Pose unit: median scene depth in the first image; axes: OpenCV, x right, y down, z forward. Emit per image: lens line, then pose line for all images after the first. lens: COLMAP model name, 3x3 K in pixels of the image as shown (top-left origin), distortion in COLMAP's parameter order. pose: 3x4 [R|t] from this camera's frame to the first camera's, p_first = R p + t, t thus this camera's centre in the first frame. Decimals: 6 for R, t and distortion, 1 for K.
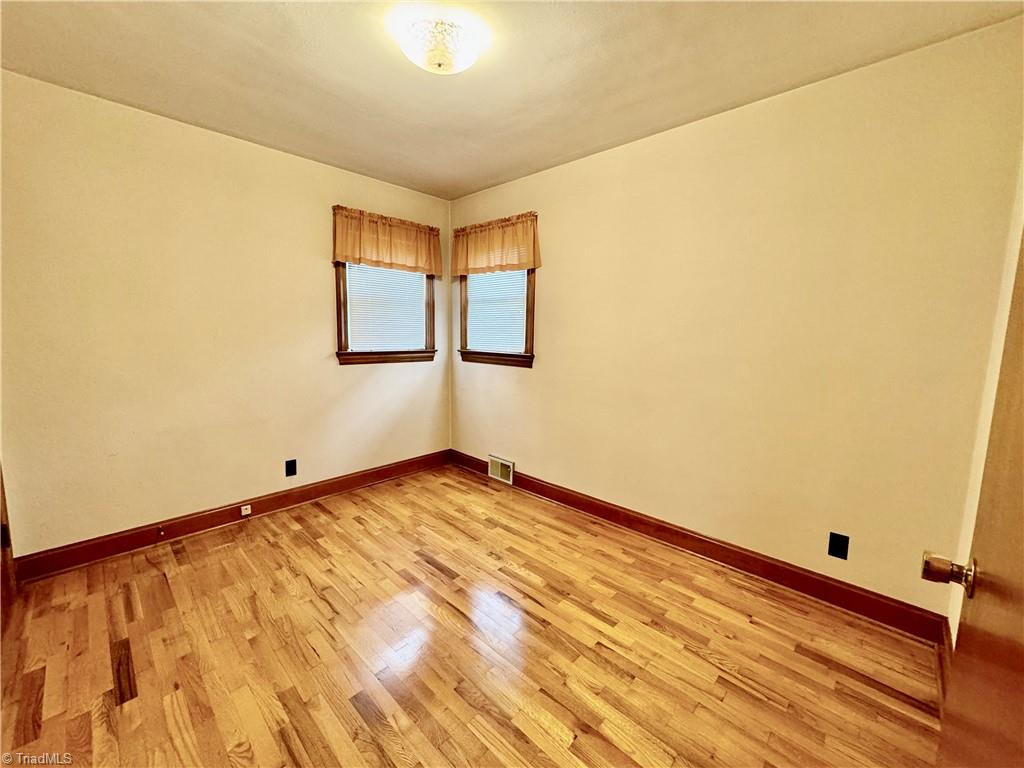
lens RADIAL K [[408.5, 0, 512.0], [0, 408.5, 384.0], [0, 0, 1]] dist [-0.002519, -0.000235]
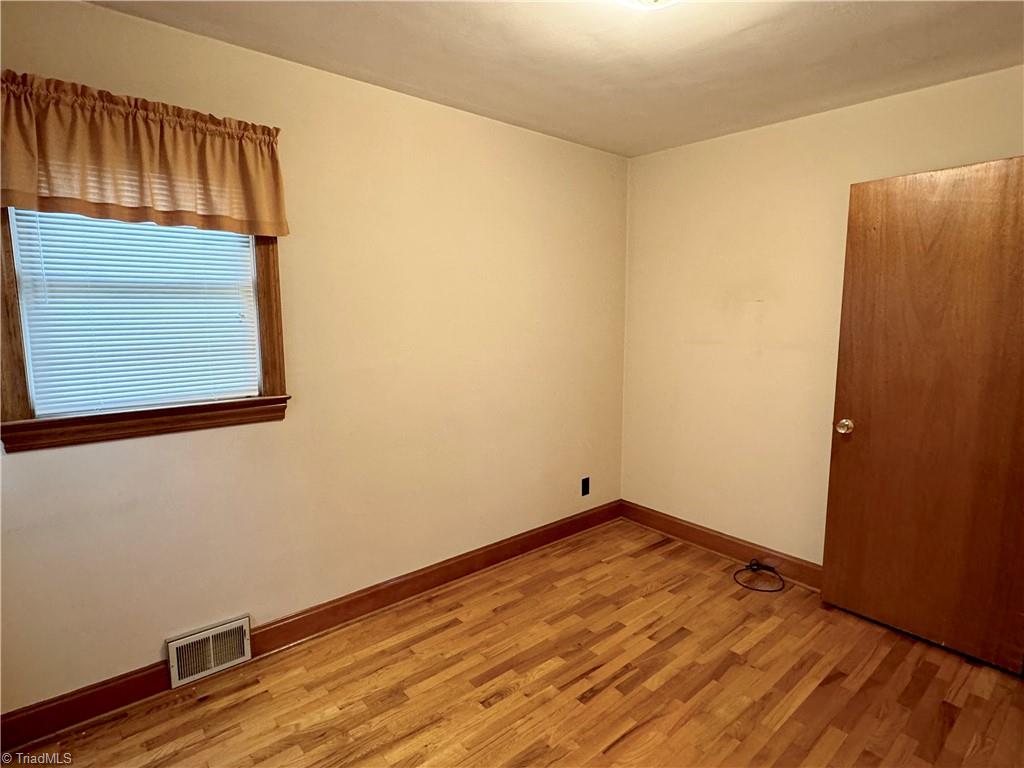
lens RADIAL K [[554.3, 0, 512.0], [0, 554.3, 384.0], [0, 0, 1]] dist [-0.000075, -0.000569]
pose [[0.095984, -0.146810, 0.984497, -0.750711], [0.132925, 0.982095, 0.133492, -0.168085], [-0.986467, 0.118051, 0.113780, 0.724608]]
